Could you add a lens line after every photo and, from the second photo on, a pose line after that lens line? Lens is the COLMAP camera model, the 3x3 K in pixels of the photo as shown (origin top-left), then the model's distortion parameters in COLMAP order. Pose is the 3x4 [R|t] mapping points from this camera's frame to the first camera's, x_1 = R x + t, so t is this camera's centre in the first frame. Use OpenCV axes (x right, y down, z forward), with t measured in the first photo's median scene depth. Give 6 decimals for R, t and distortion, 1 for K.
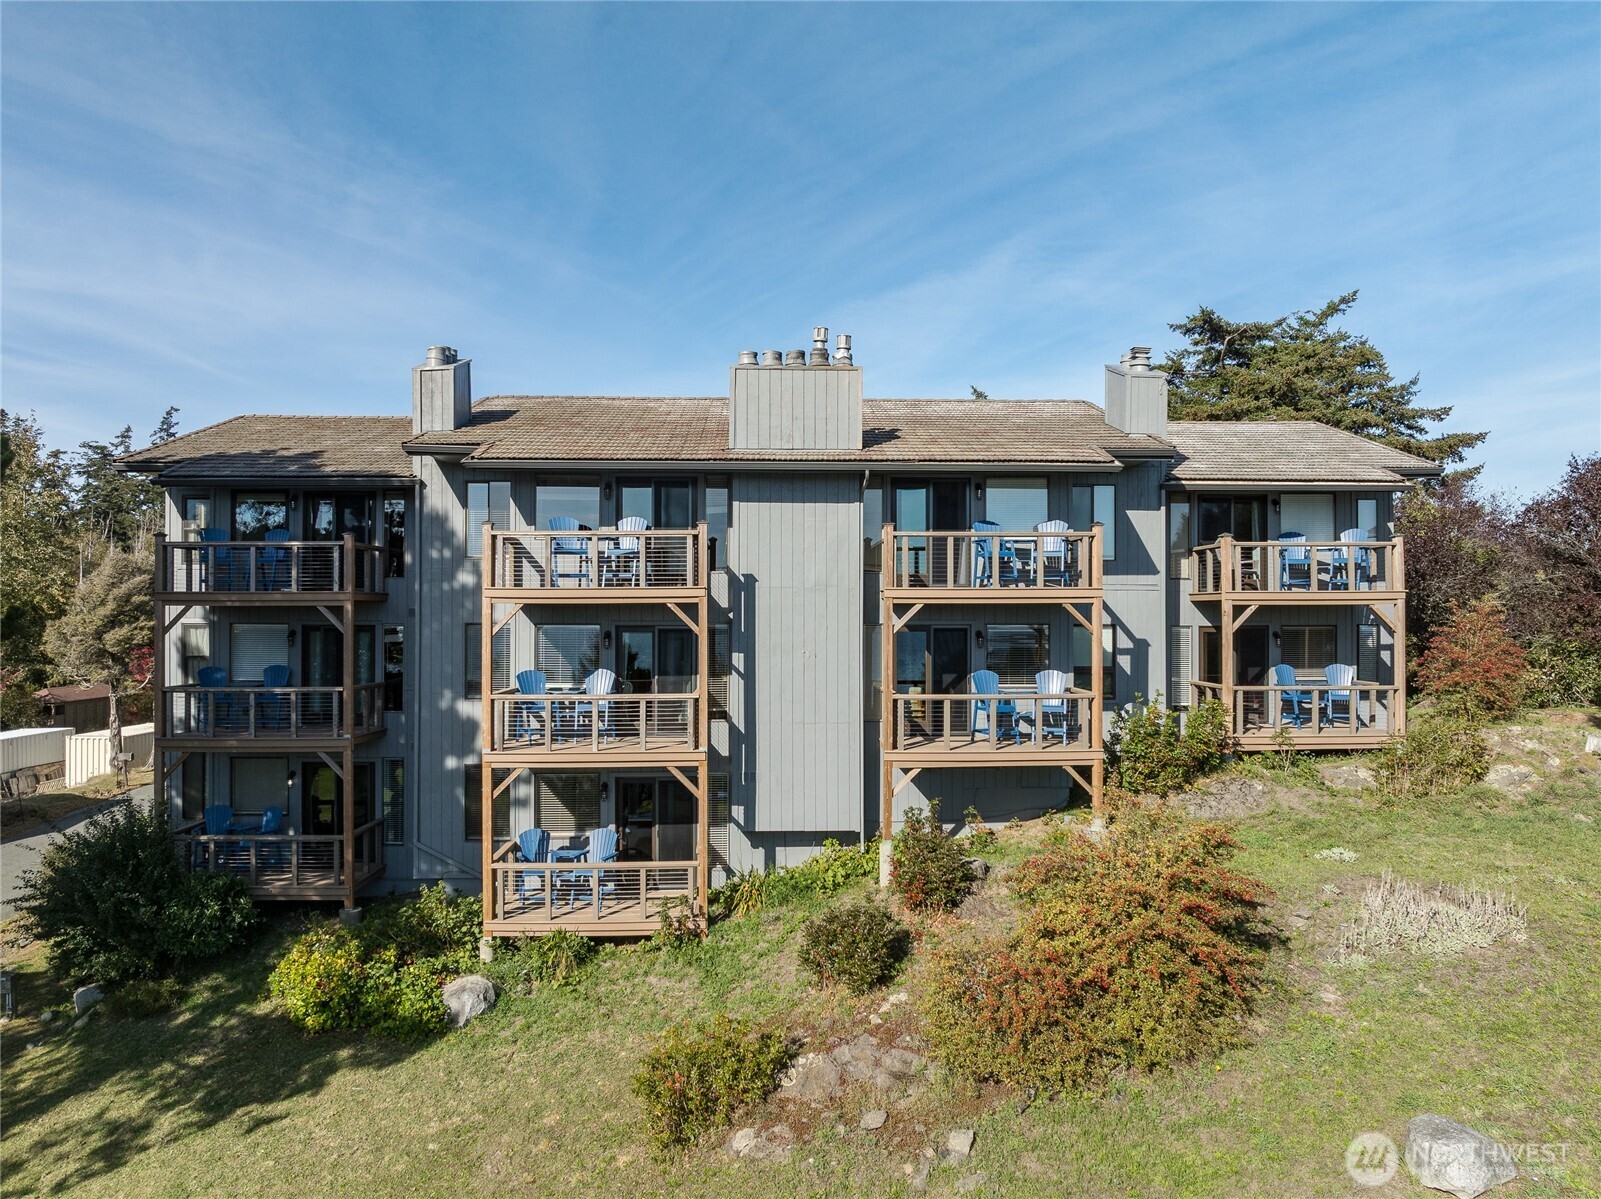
lens RADIAL K [[1186.7, 0, 800.5], [0, 1186.7, 599.5], [0, 0, 1]] dist [-0.033666, 0.001343]
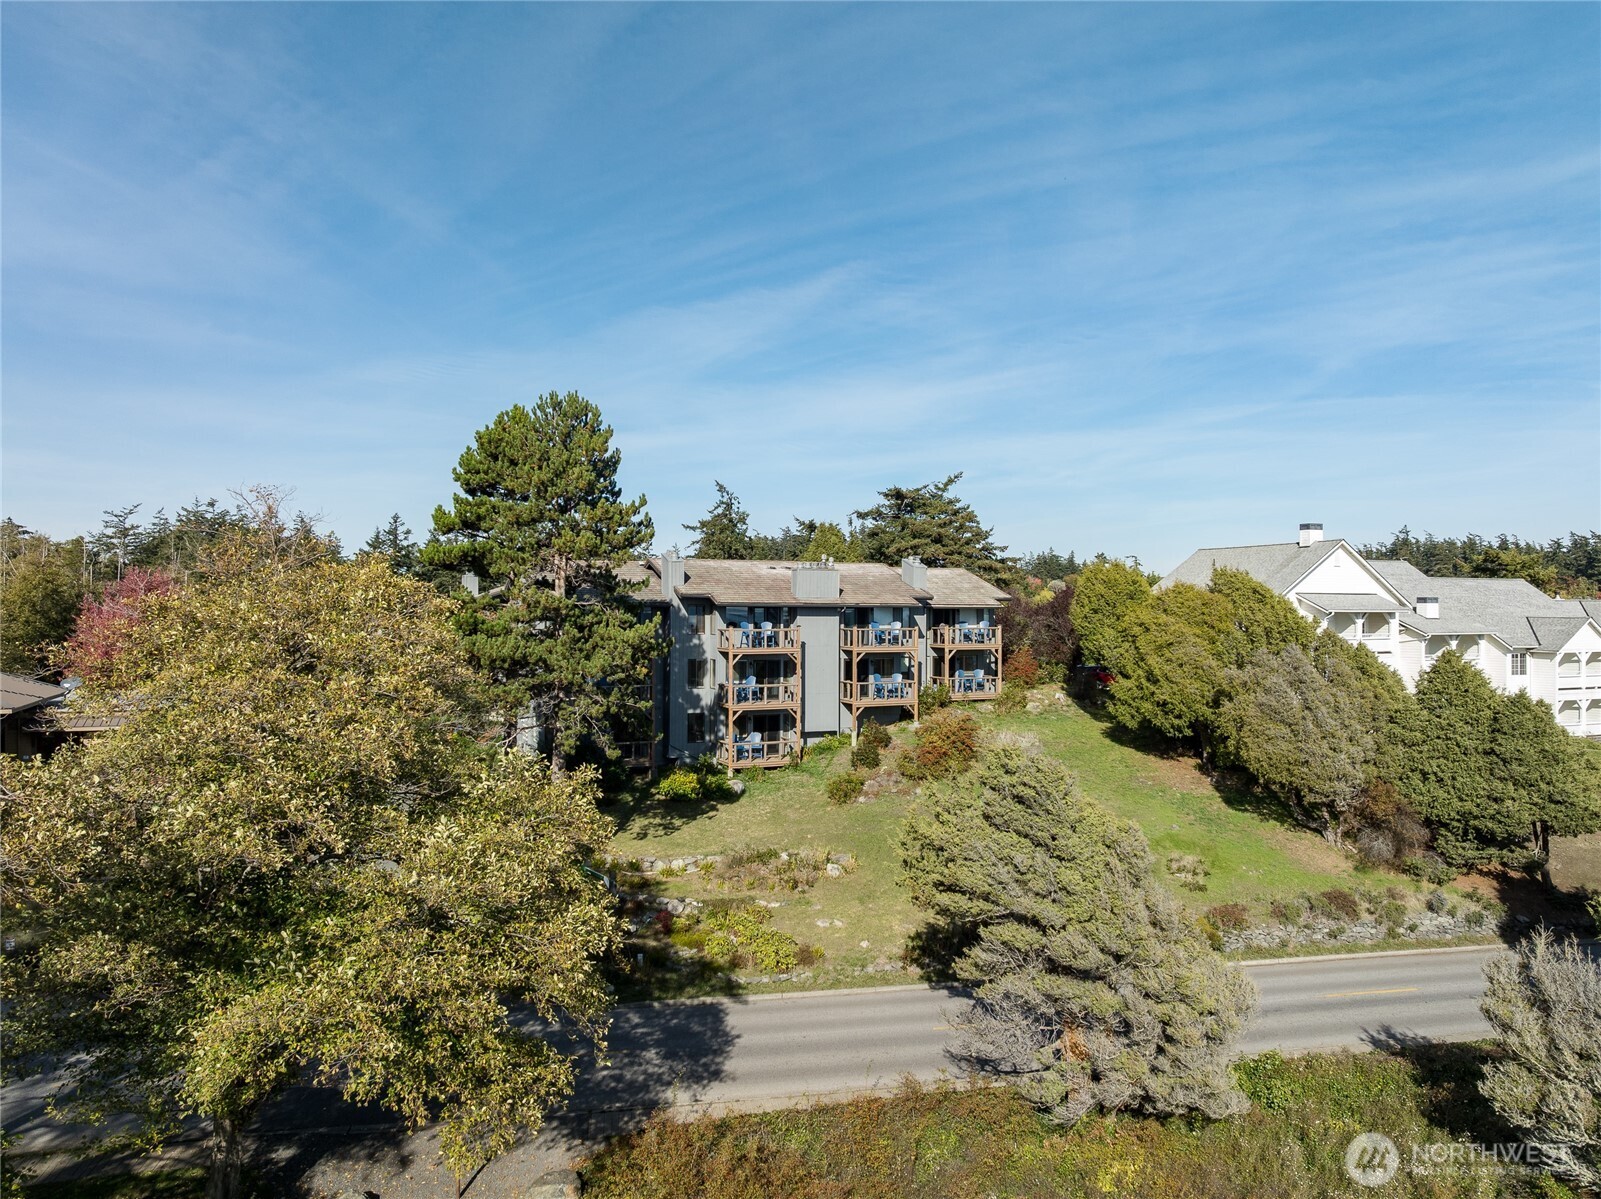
lens RADIAL K [[1149.9, 0, 805.5], [0, 1149.9, 596.8], [0, 0, 1]] dist [-0.093165, 0.078827]
pose [[0.936829, 0.006628, 0.349724, -0.962300], [-0.007449, 0.999972, 0.001003, -0.127905], [-0.349708, -0.003544, 0.936852, -1.532011]]
